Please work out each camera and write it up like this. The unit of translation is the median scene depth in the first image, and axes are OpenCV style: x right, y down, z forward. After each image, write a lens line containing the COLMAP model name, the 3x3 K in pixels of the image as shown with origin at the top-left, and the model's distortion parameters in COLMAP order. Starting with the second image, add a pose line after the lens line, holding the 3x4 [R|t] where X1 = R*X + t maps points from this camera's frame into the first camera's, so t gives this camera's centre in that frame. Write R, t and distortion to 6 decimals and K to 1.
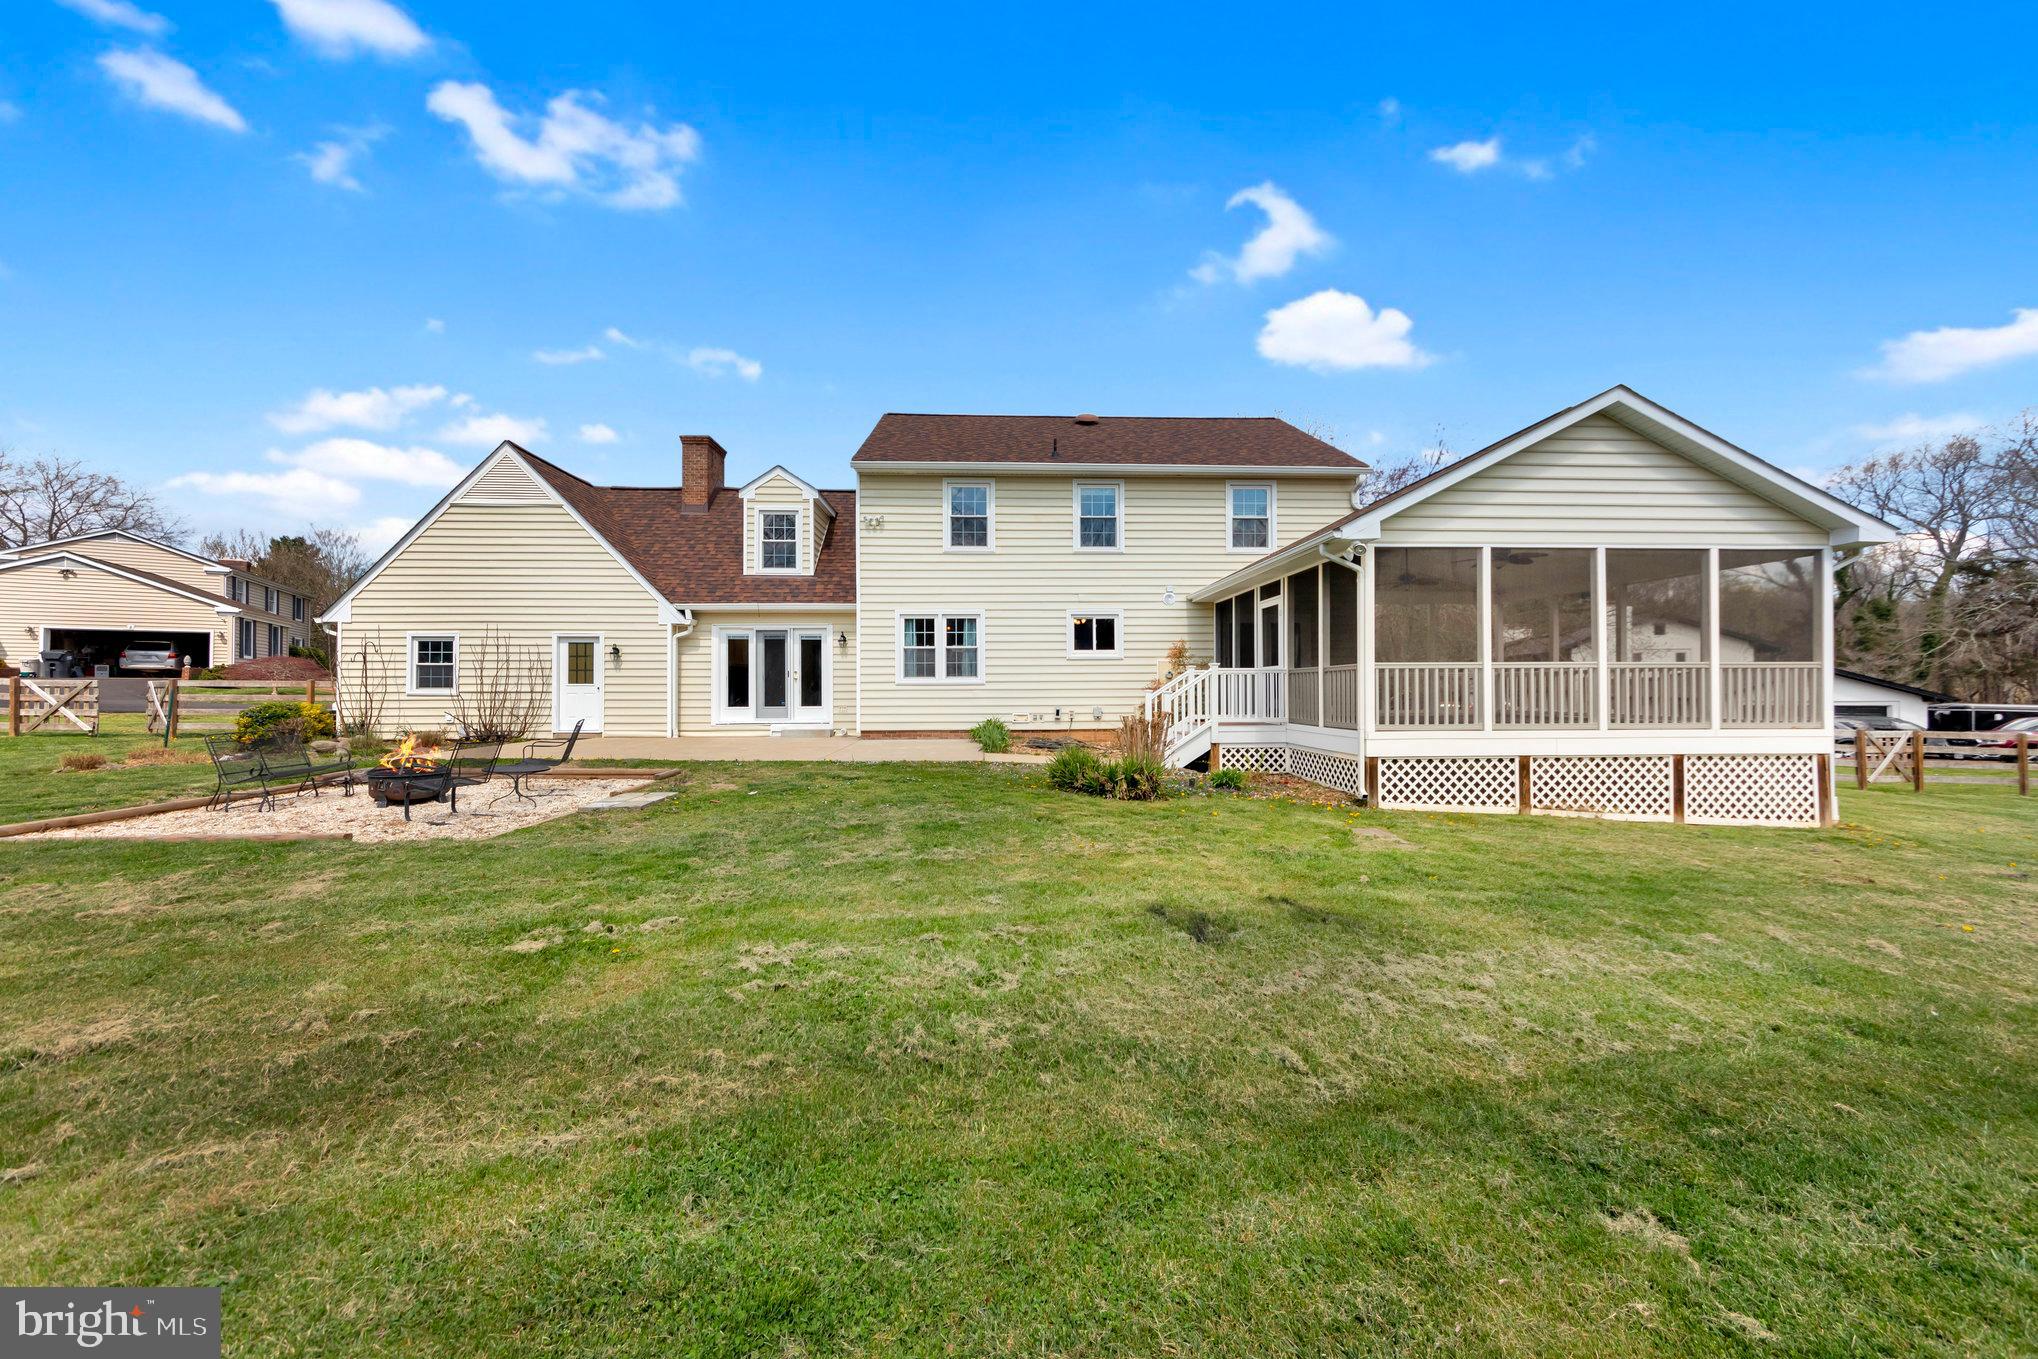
lens RADIAL K [[722.1, 0, 1014.8], [0, 722.1, 689.4], [0, 0, 1]] dist [0.008786, 0.000134]
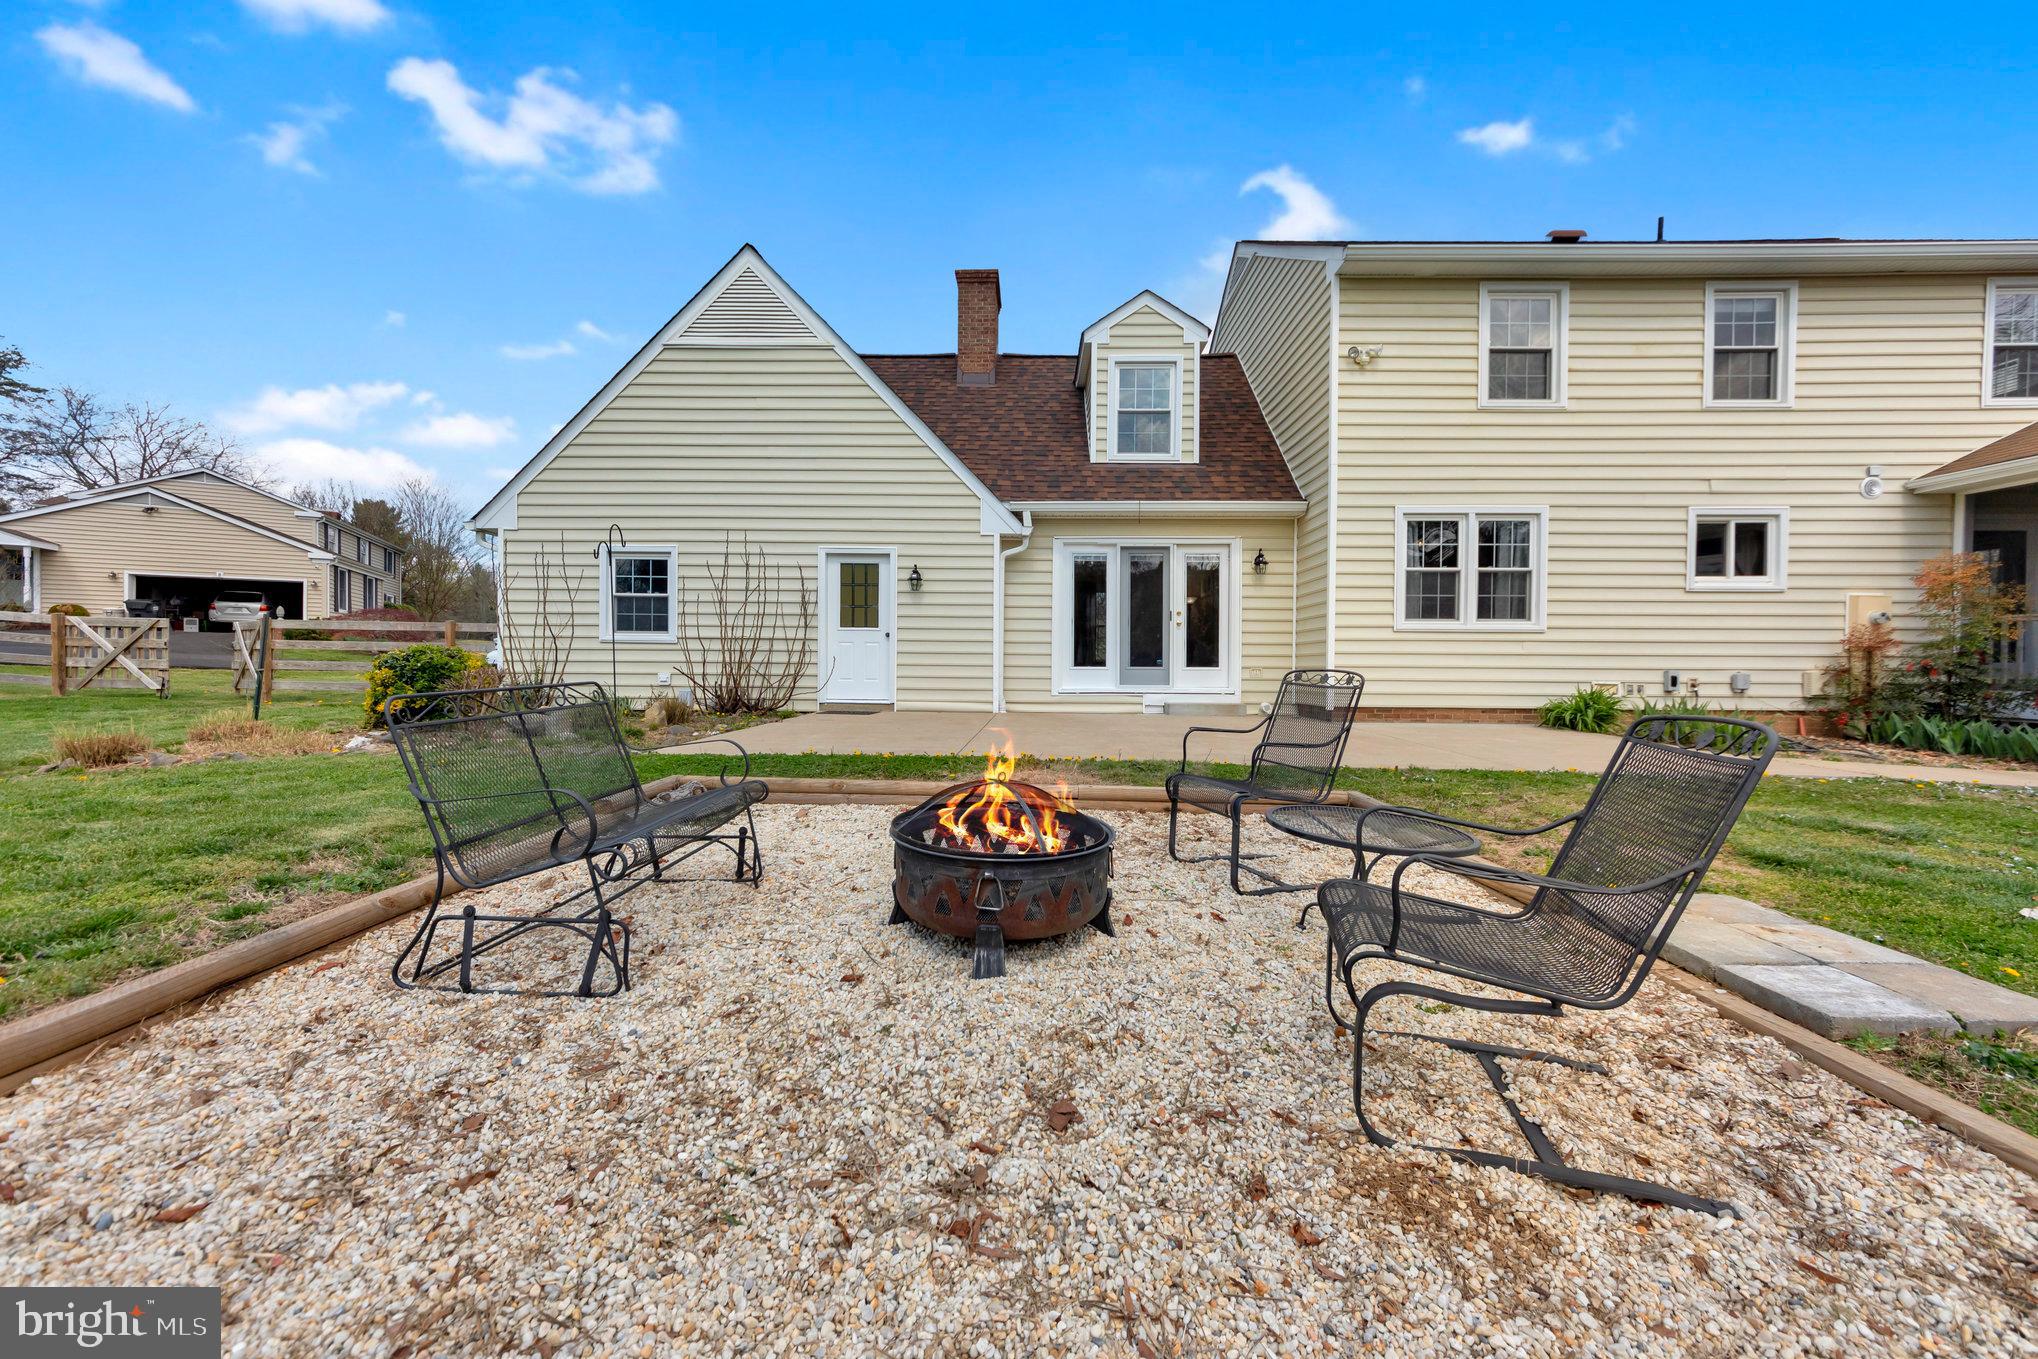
lens RADIAL K [[722.1, 0, 1019.7], [0, 722.1, 678.3], [0, 0, 1]] dist [0.008786, 0.000134]
pose [[0.998510, 0.013175, -0.052946, -0.421768], [-0.011901, 0.999634, 0.024309, 0.020393], [0.053247, -0.023642, 0.998301, 0.364522]]
